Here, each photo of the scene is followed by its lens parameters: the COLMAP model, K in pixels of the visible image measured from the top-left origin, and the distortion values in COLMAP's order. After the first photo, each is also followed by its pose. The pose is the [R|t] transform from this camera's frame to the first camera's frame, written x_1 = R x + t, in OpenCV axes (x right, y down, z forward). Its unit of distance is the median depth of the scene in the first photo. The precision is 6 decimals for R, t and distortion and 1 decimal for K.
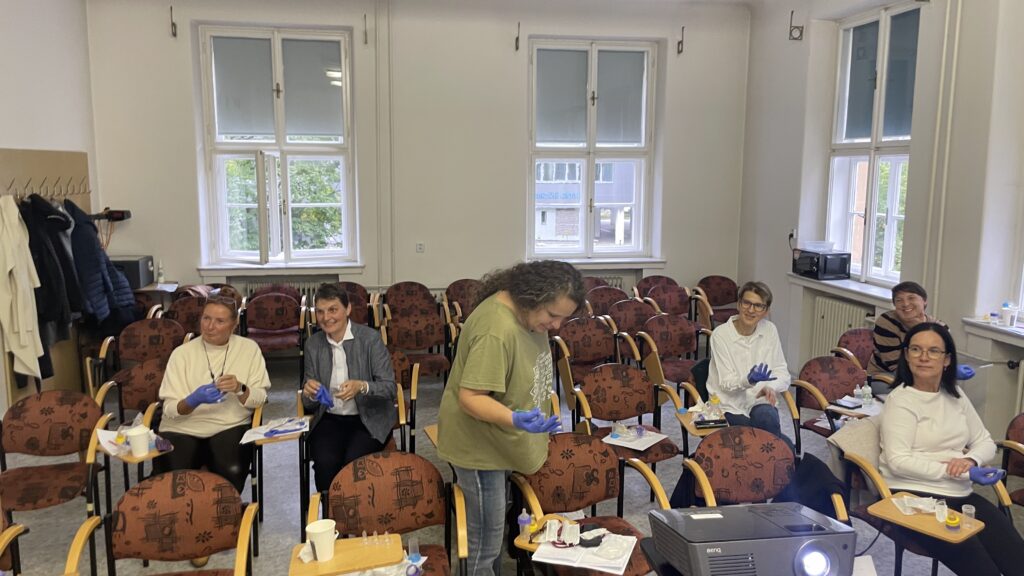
lens RADIAL K [[735.5, 0, 516.8], [0, 735.5, 283.3], [0, 0, 1]] dist [0.087571, -0.095274]
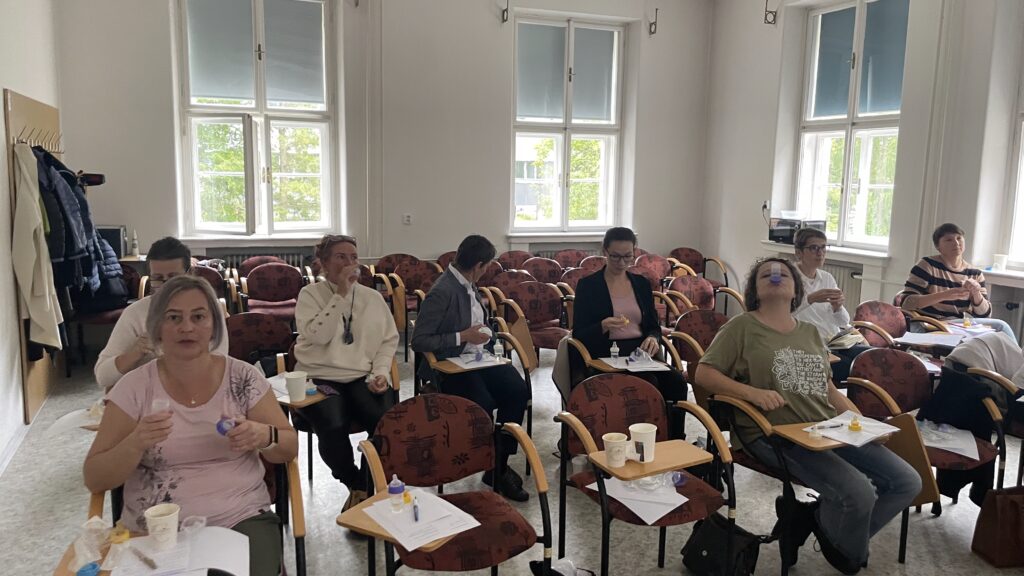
lens RADIAL K [[735.5, 0, 516.8], [0, 735.5, 283.3], [0, 0, 1]] dist [0.087571, -0.095274]
pose [[0.982671, -0.015370, 0.184722, -0.193757], [0.014744, 0.999880, 0.004759, 0.038448], [-0.184773, -0.001953, 0.982779, 0.010354]]
